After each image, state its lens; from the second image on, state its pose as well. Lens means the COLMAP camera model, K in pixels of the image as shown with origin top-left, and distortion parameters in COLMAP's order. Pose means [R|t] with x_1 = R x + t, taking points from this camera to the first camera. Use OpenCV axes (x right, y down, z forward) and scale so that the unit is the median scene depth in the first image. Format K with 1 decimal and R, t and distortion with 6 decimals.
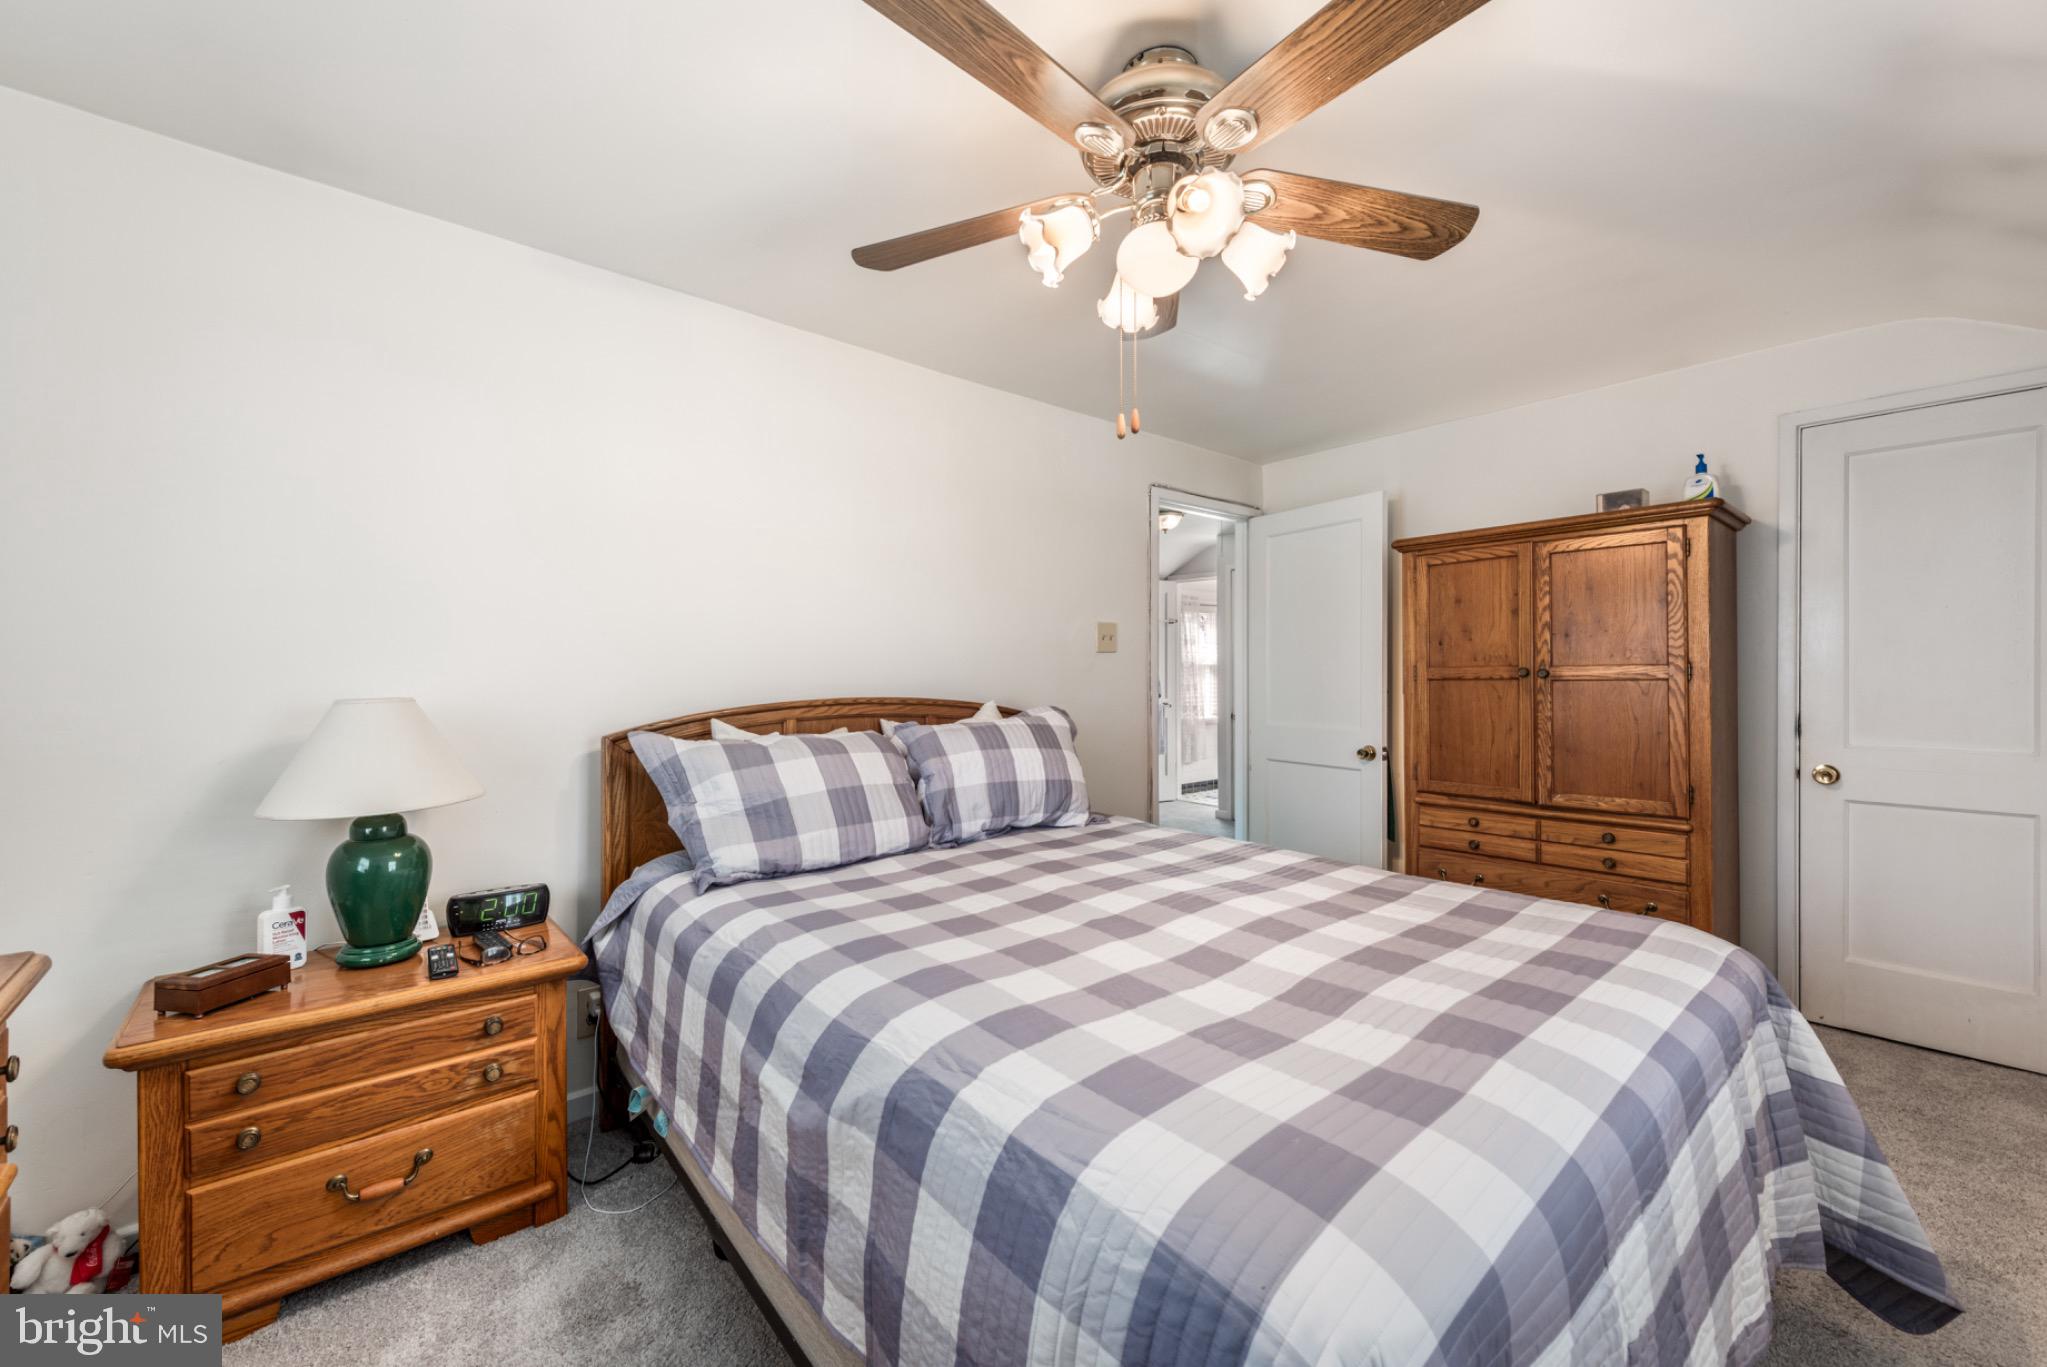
lens RADIAL K [[816.7, 0, 1026.5], [0, 816.7, 671.4], [0, 0, 1]] dist [0.008812, -0.000749]
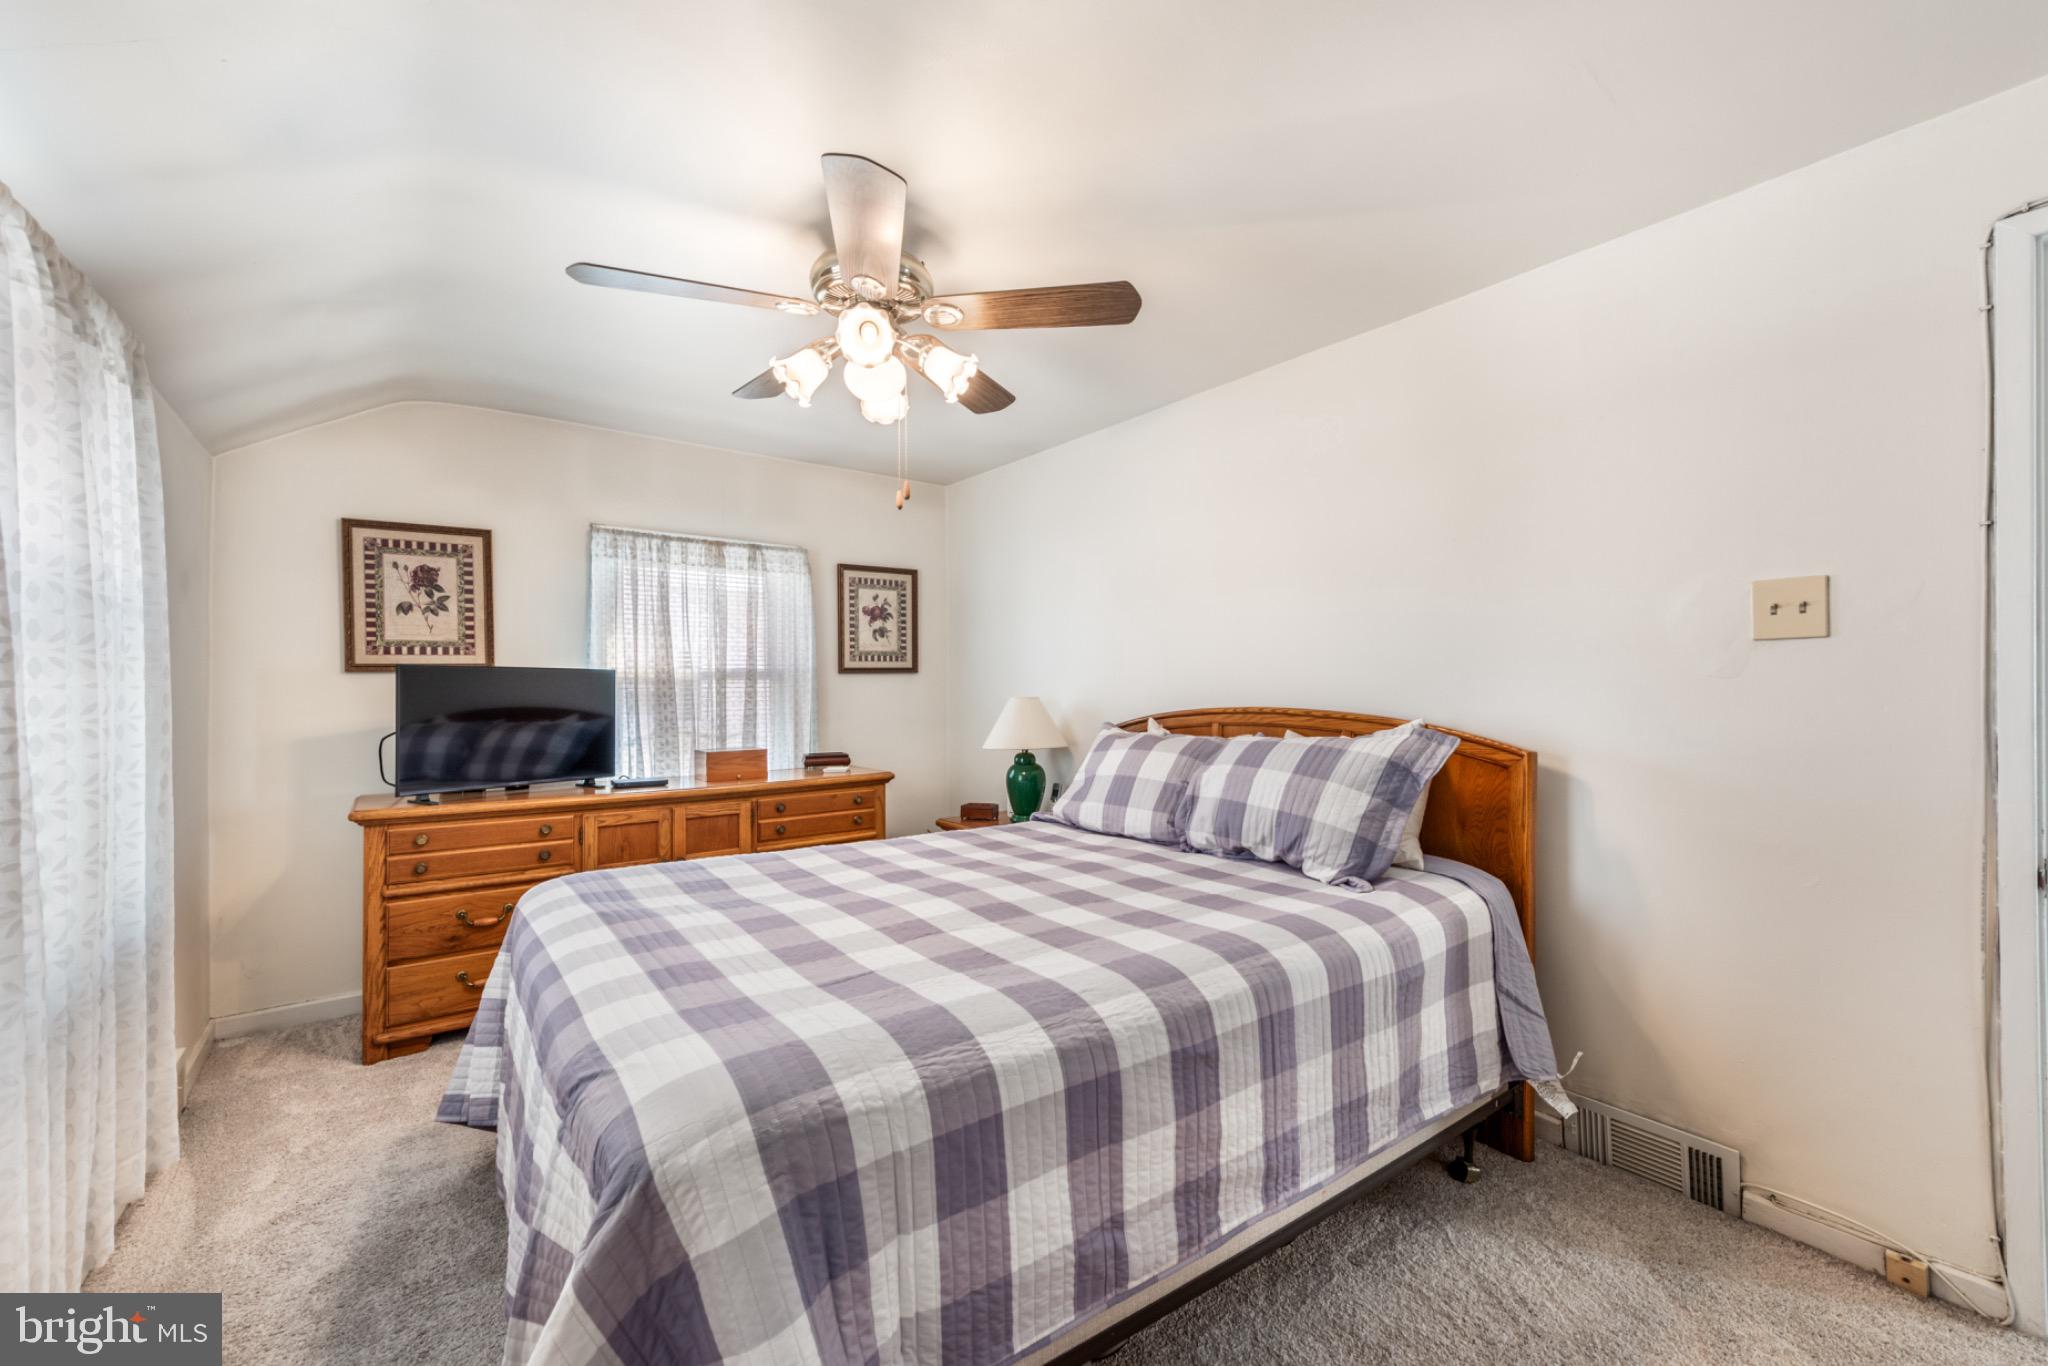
lens RADIAL K [[821.3, 0, 1024.0], [0, 821.3, 683.0], [0, 0, 1]] dist [-0.001782, -0.000458]
pose [[-0.088263, -0.000669, -0.996097, 0.942246], [0.010423, 0.999944, -0.001595, -0.000568], [0.996043, -0.010523, -0.088251, 0.863279]]
